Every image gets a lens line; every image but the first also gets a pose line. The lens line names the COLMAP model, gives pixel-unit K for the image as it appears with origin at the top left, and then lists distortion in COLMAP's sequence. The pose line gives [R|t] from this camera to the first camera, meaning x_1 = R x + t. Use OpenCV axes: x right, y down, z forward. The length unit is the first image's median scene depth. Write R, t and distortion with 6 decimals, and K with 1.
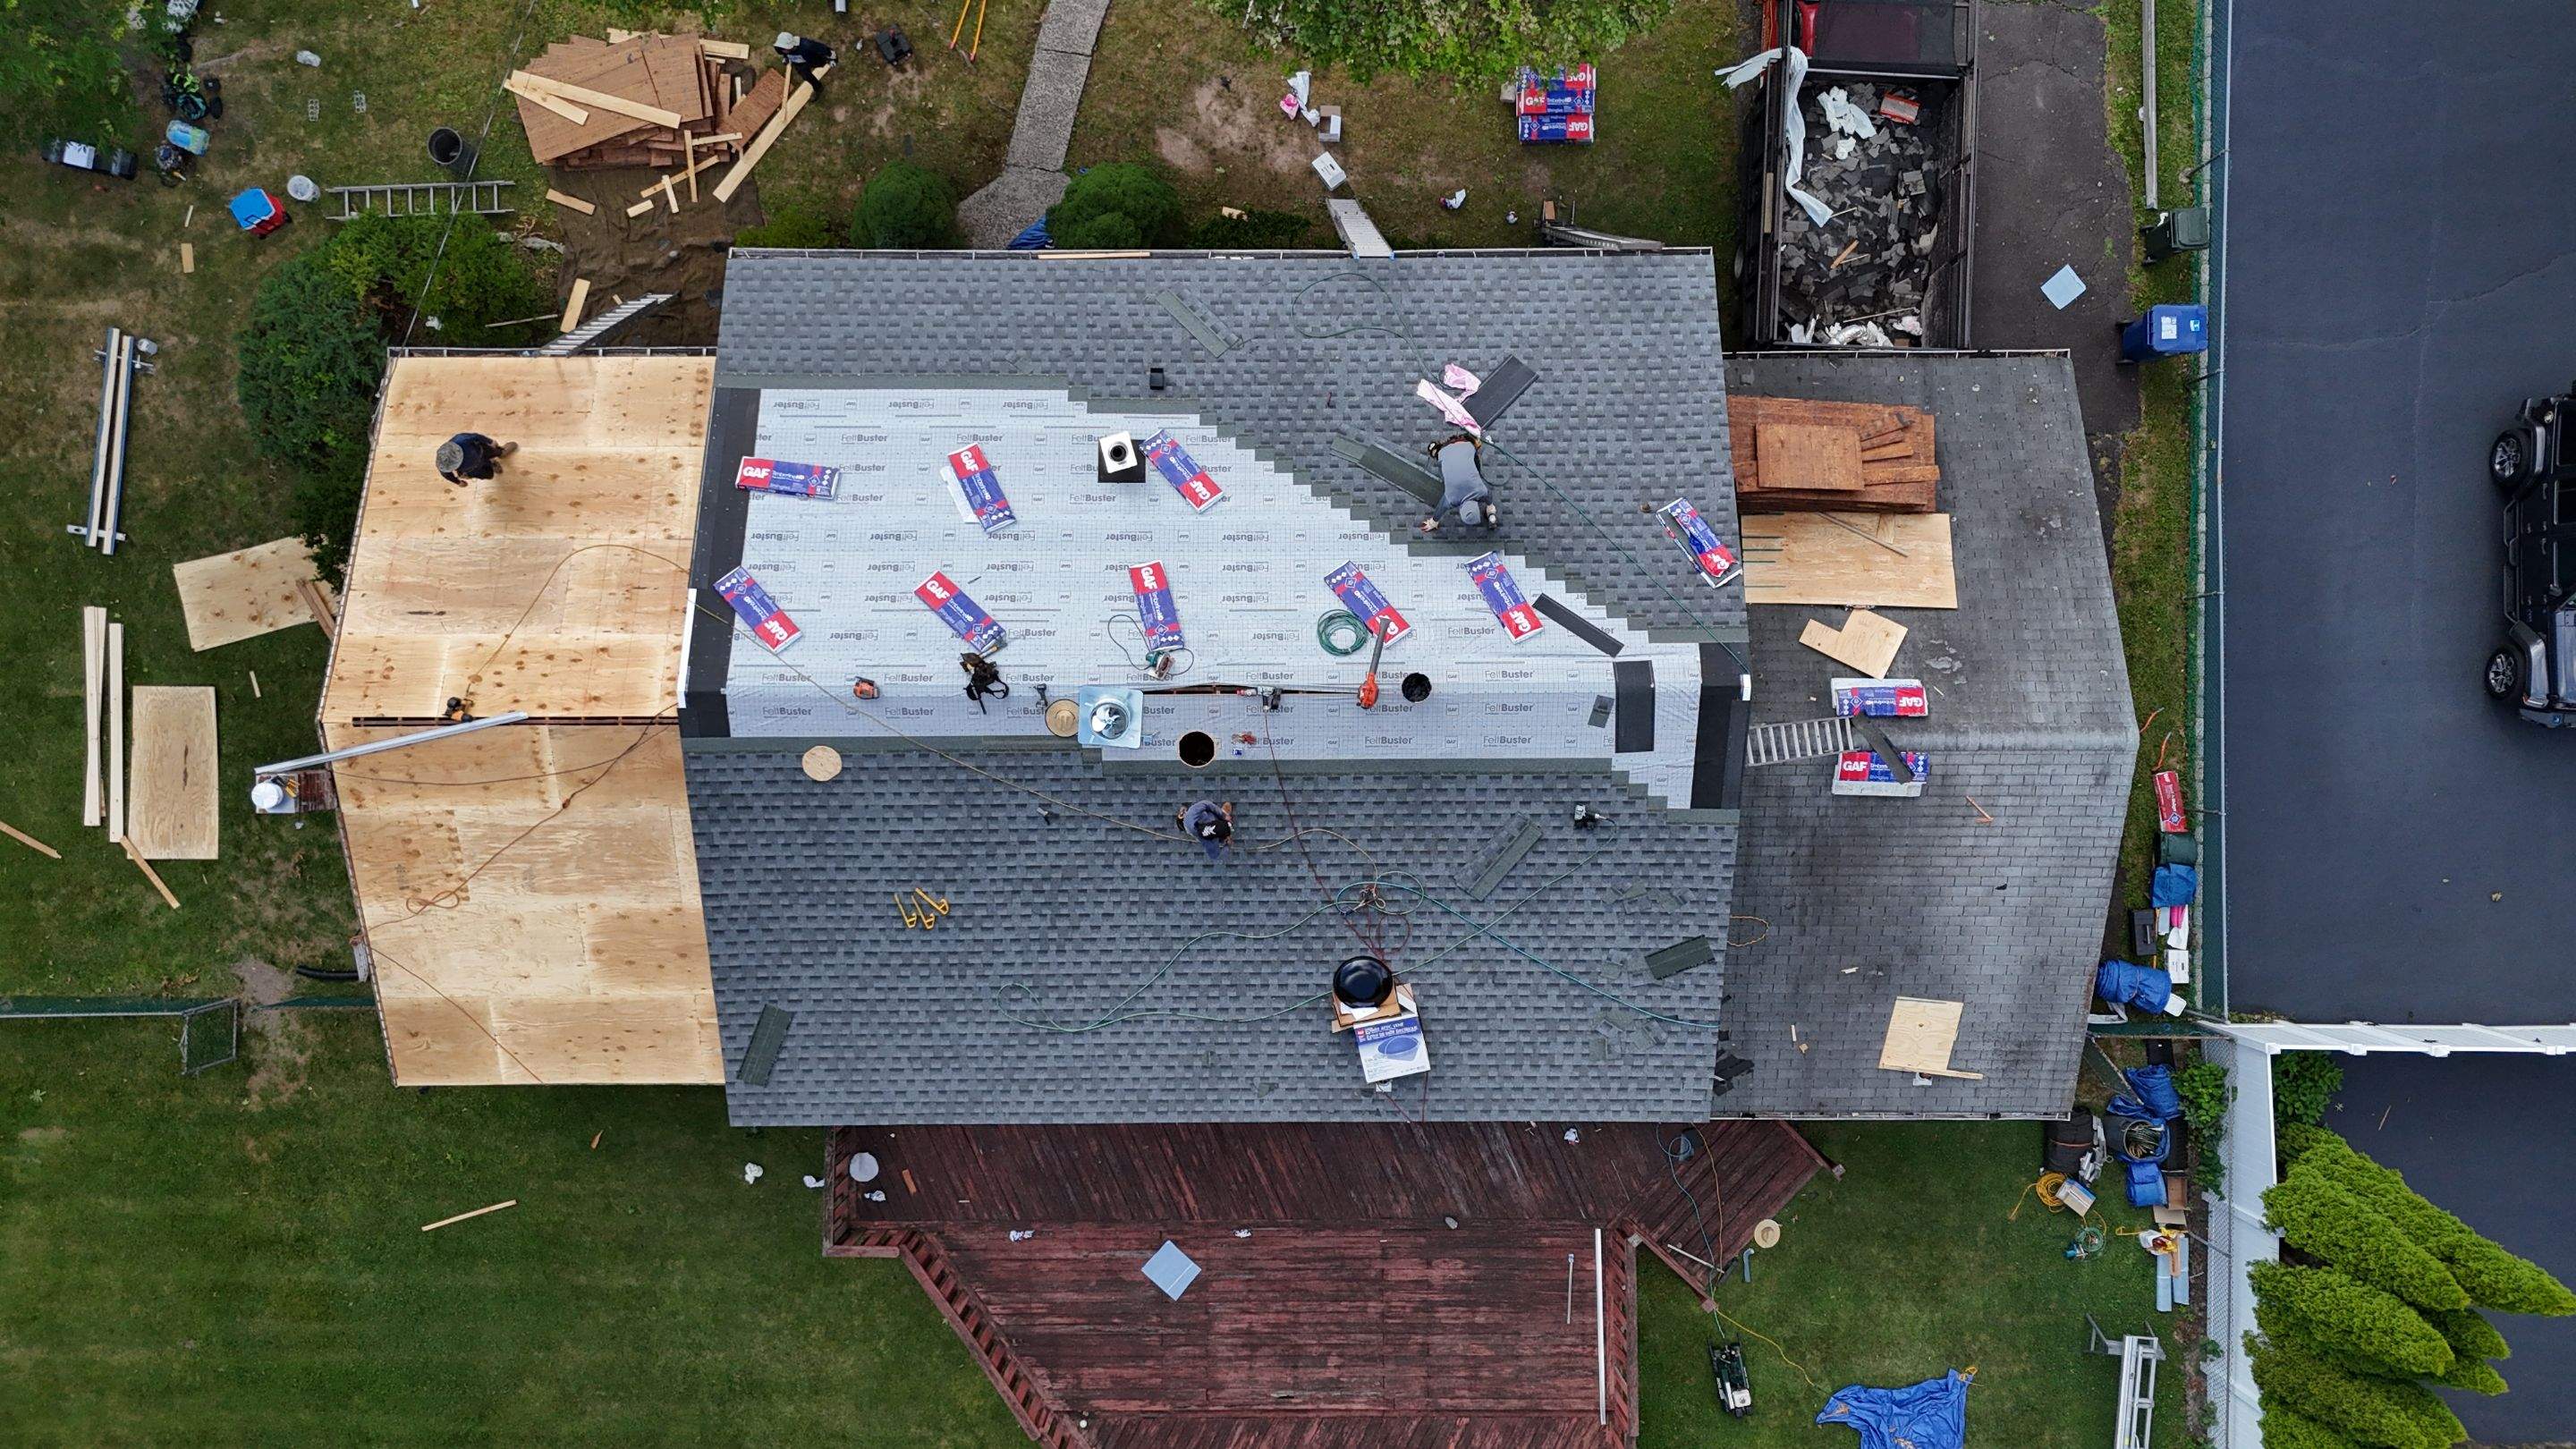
lens RADIAL K [[1889.8, 0, 1293.9], [0, 1889.8, 725.0], [0, 0, 1]] dist [0.069234, -0.071871]
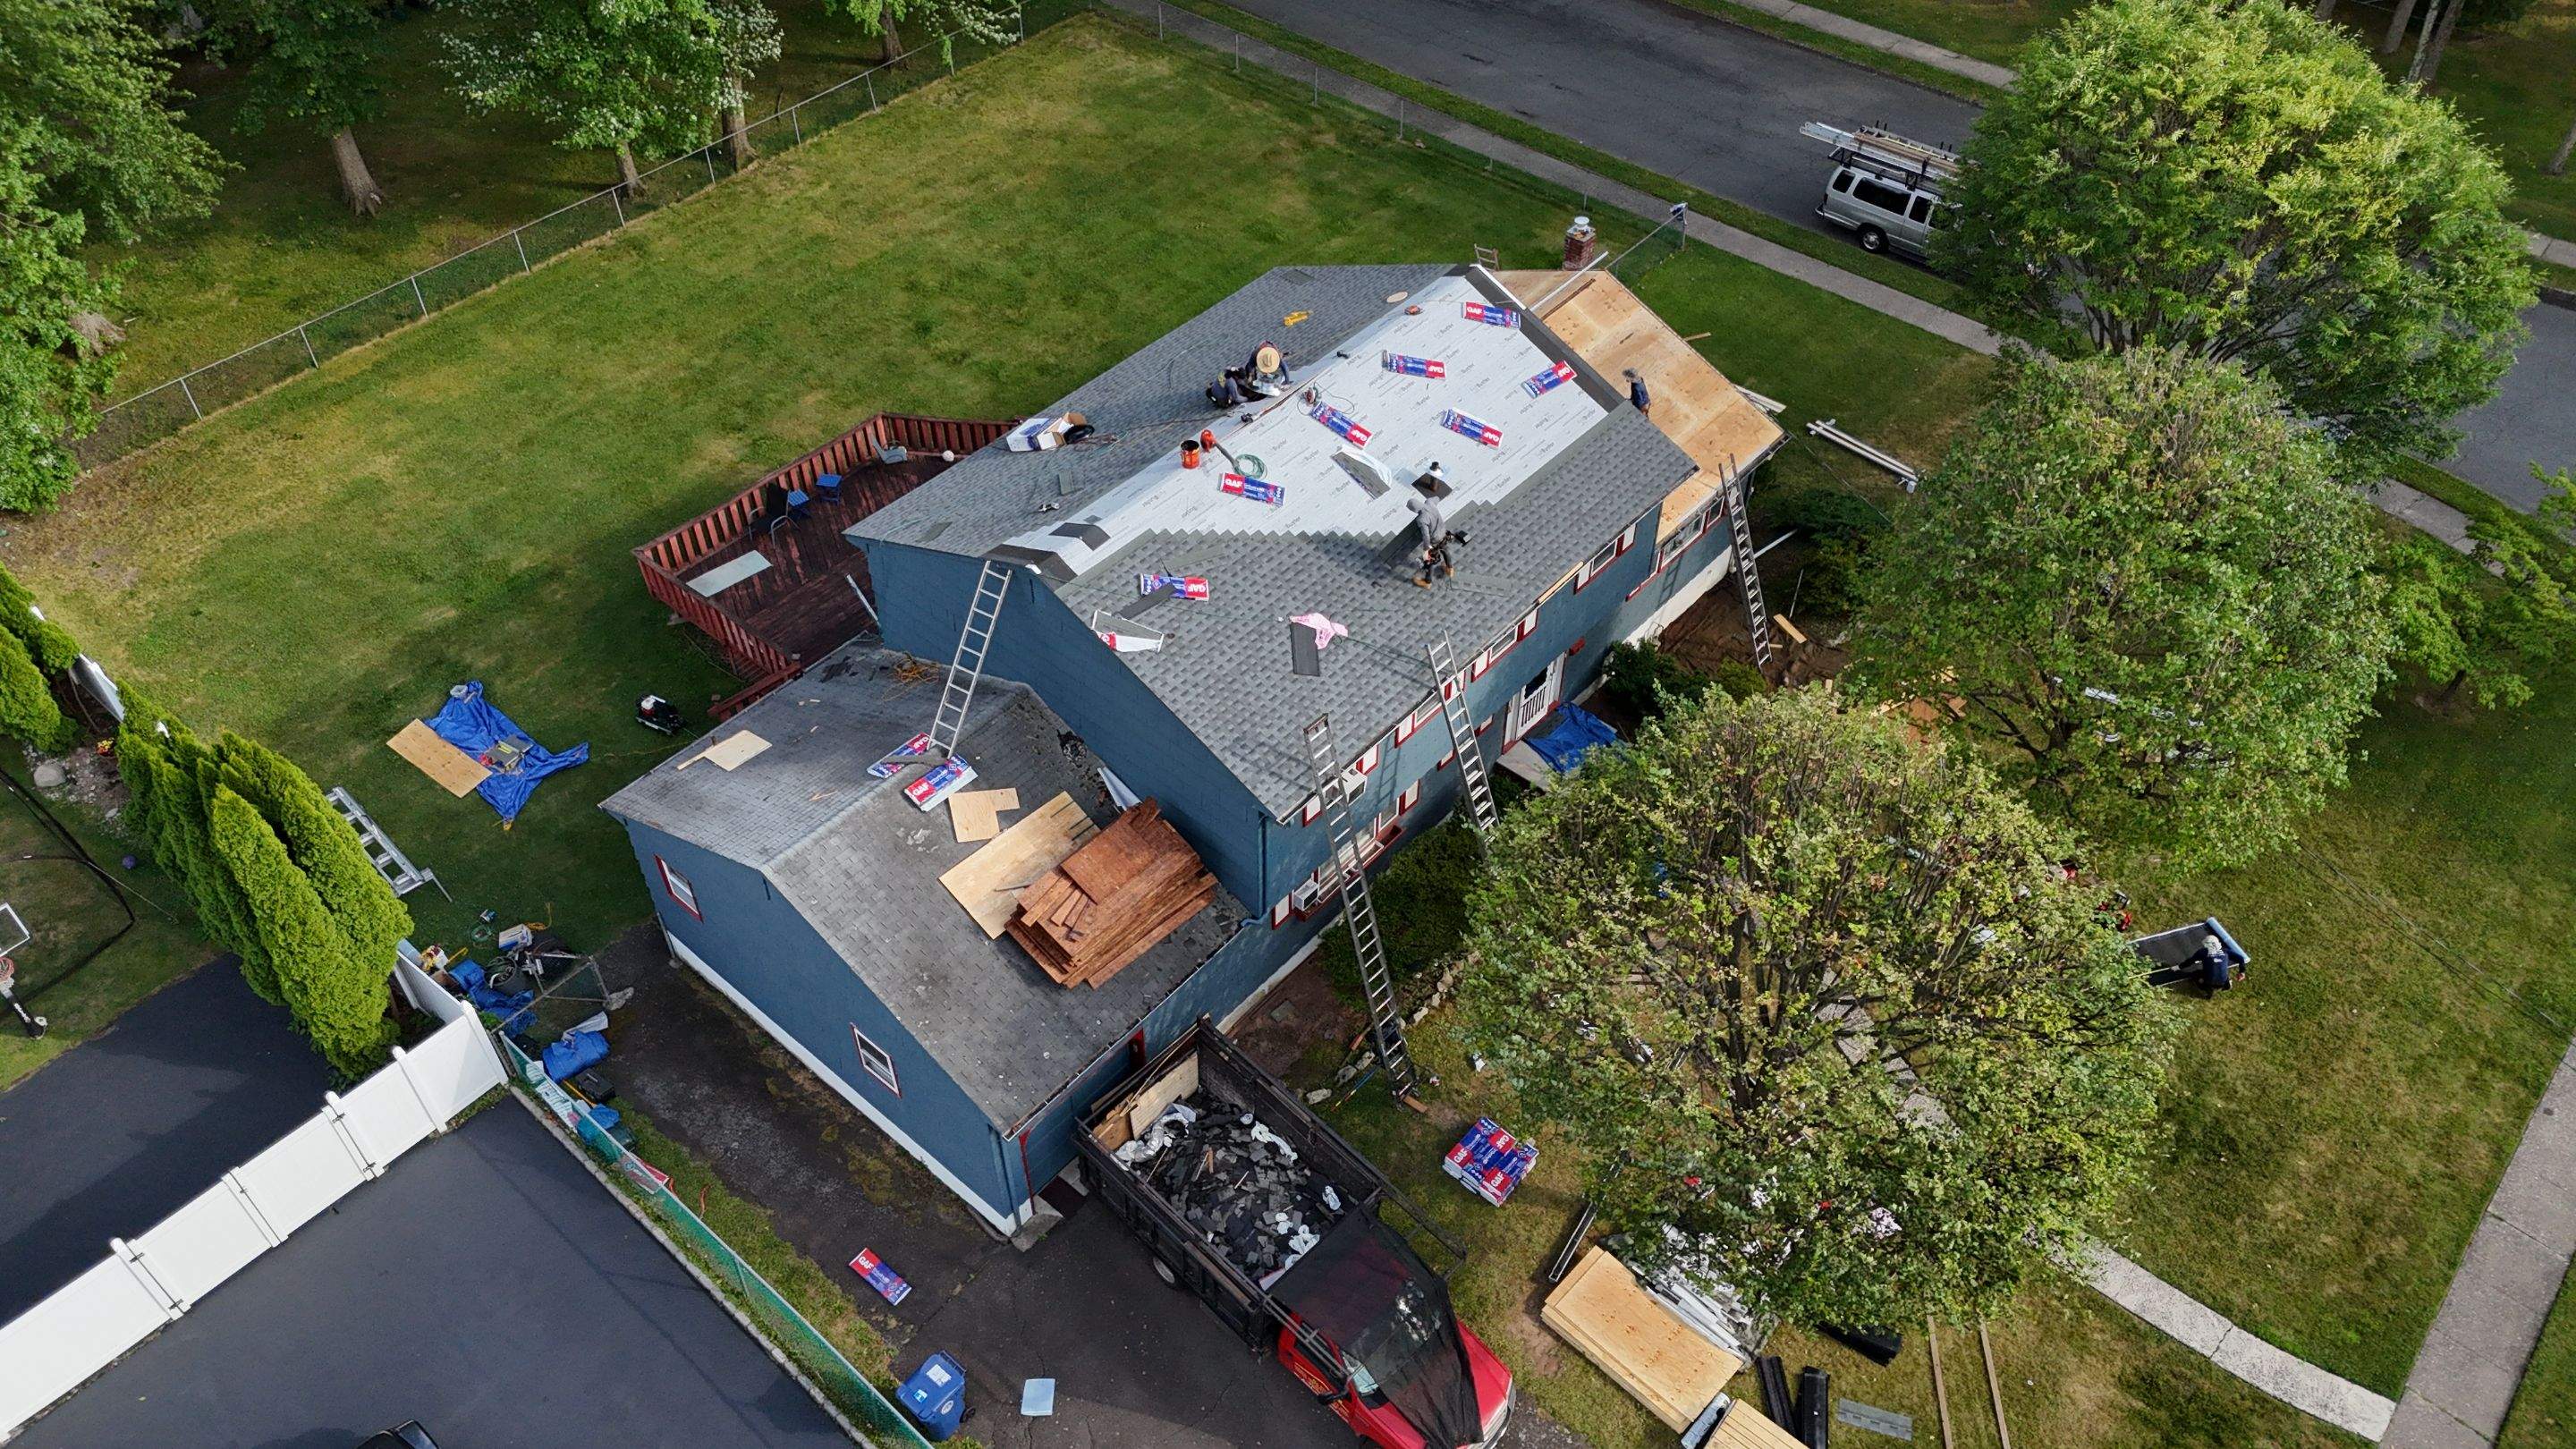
lens RADIAL K [[1899.8, 0, 1288.0], [0, 1899.8, 724.5], [0, 0, 1]] dist [0.069323, -0.066245]
pose [[-0.661478, 0.528486, -0.532118, 0.689746], [-0.749962, -0.467937, 0.467538, -0.656024], [-0.001911, 0.708334, 0.705875, 0.042011]]
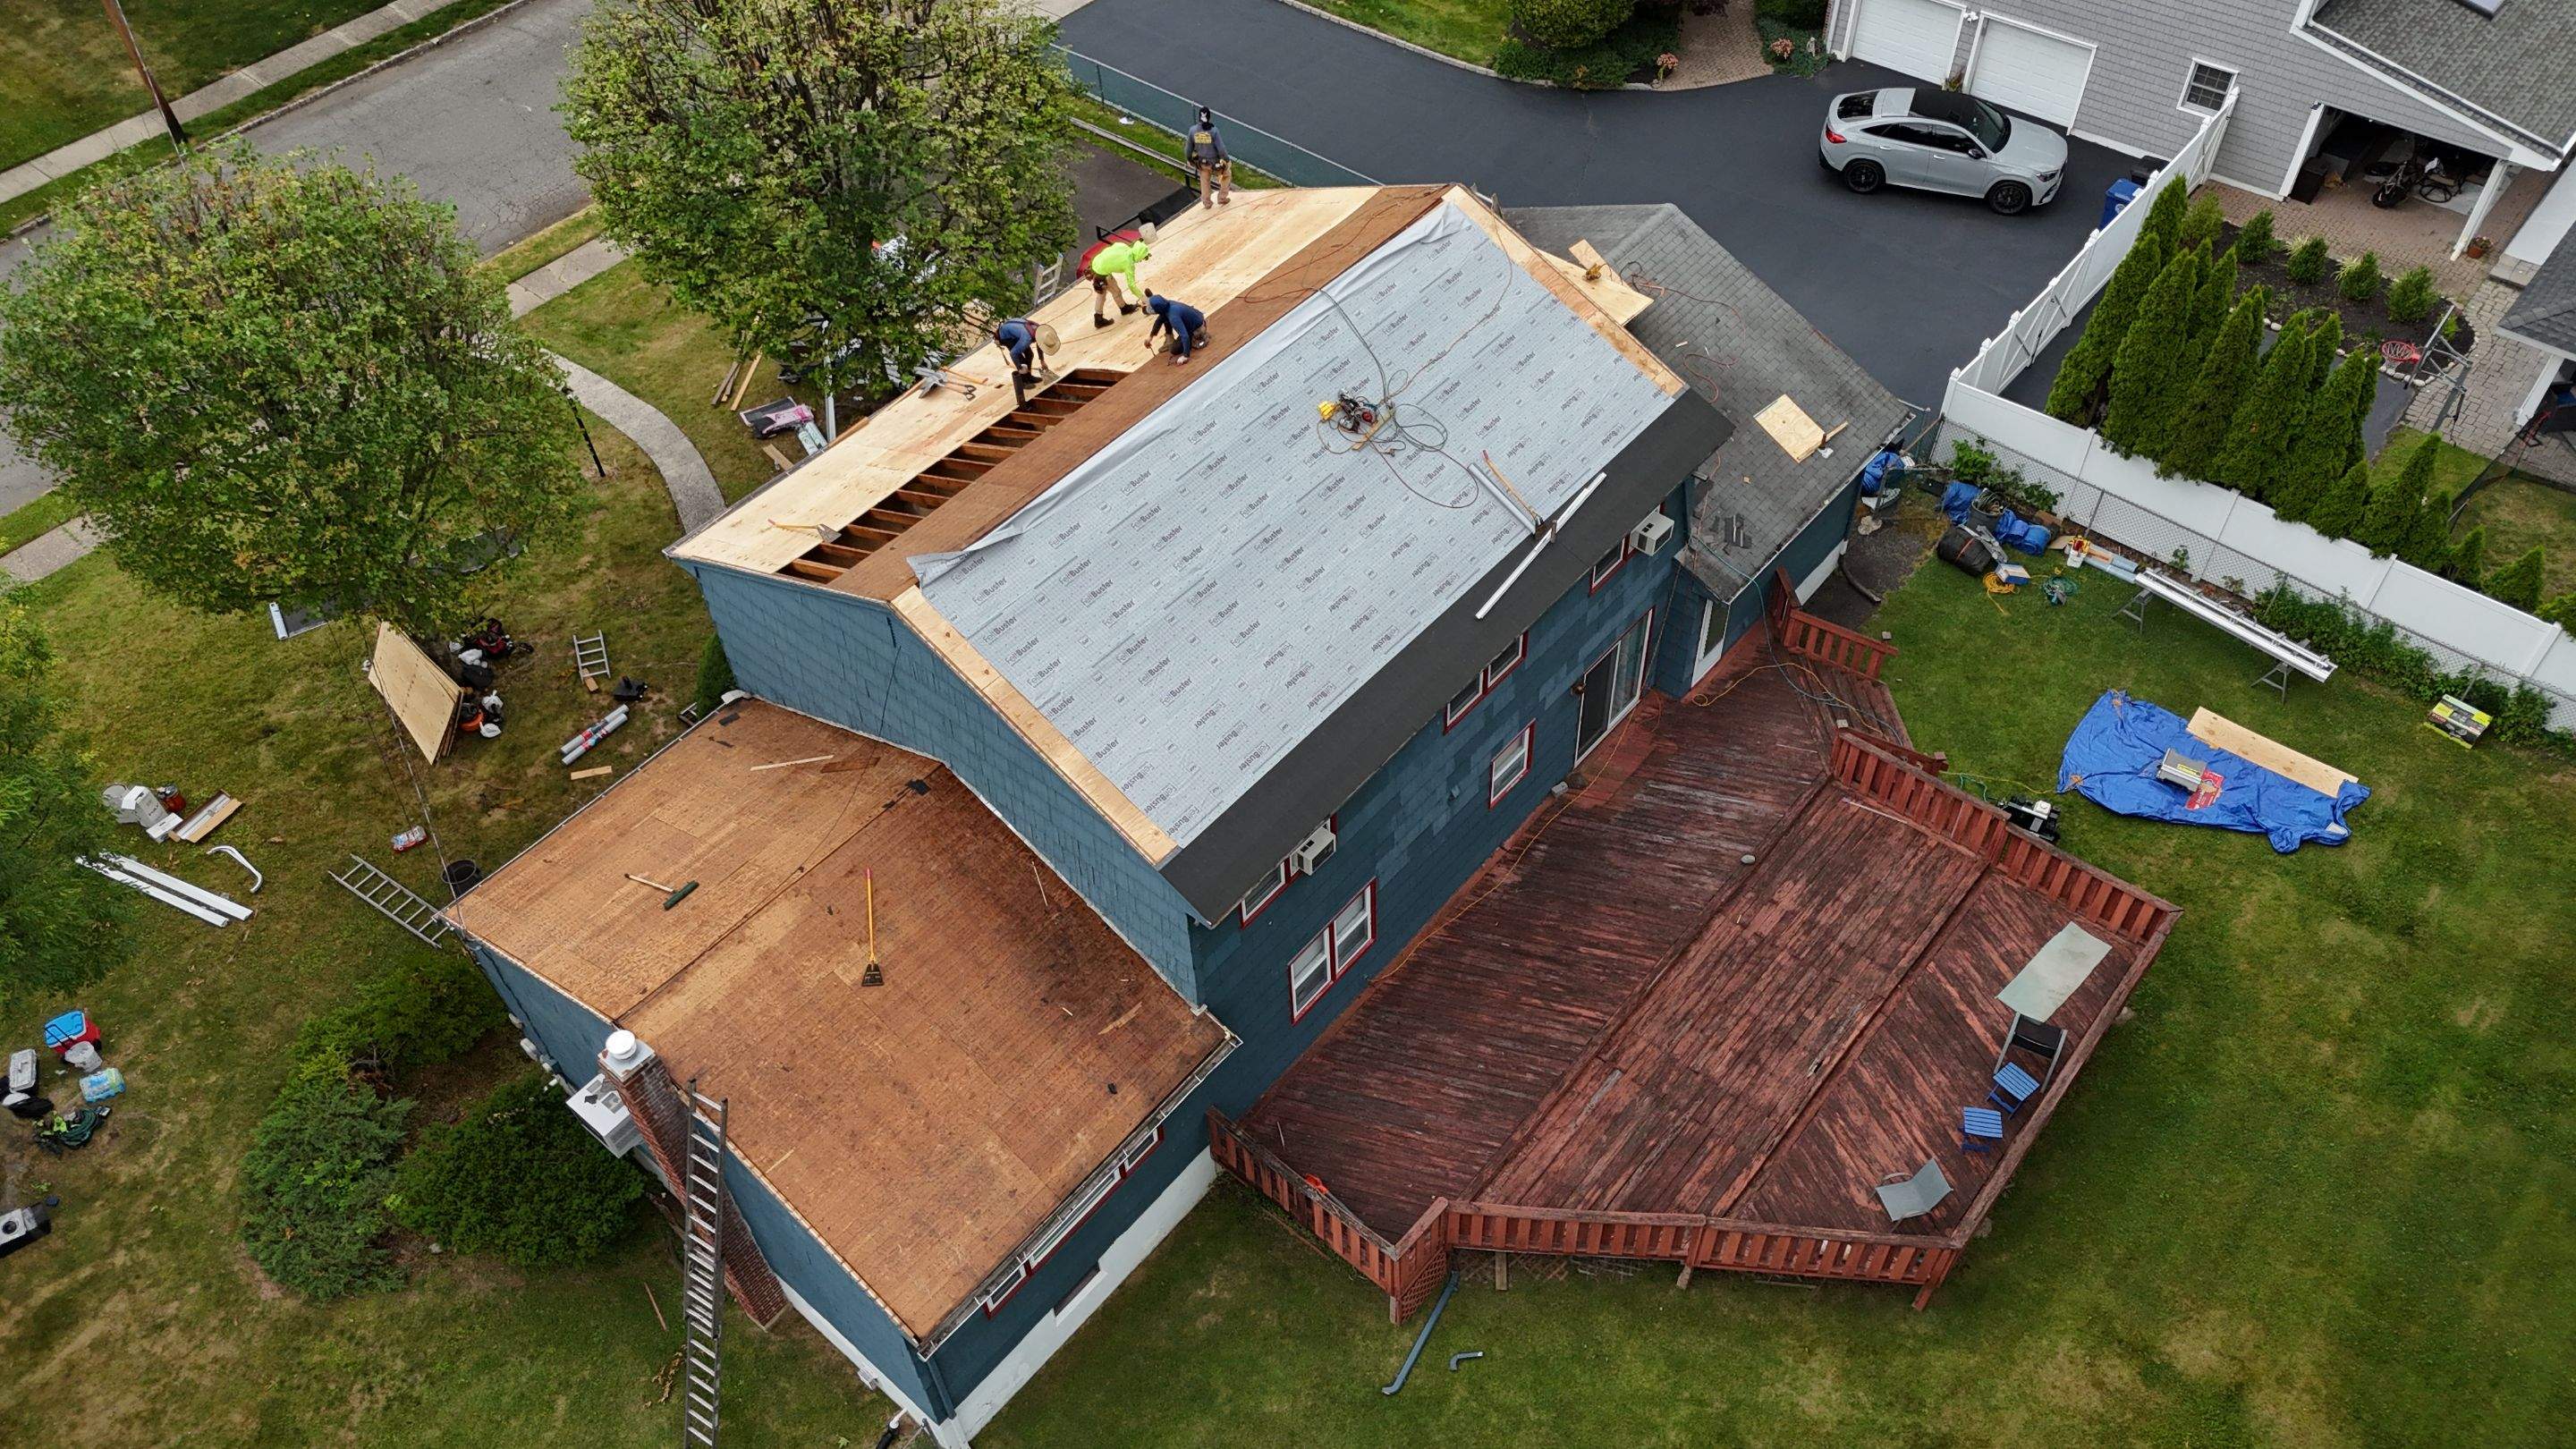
lens RADIAL K [[1899.8, 0, 1288.0], [0, 1899.8, 724.5], [0, 0, 1]] dist [0.069323, -0.066245]
pose [[0.648550, -0.579350, 0.493696, -0.544643], [0.760240, 0.460944, -0.457784, 0.504266], [0.037651, 0.672224, 0.739390, 0.159297]]
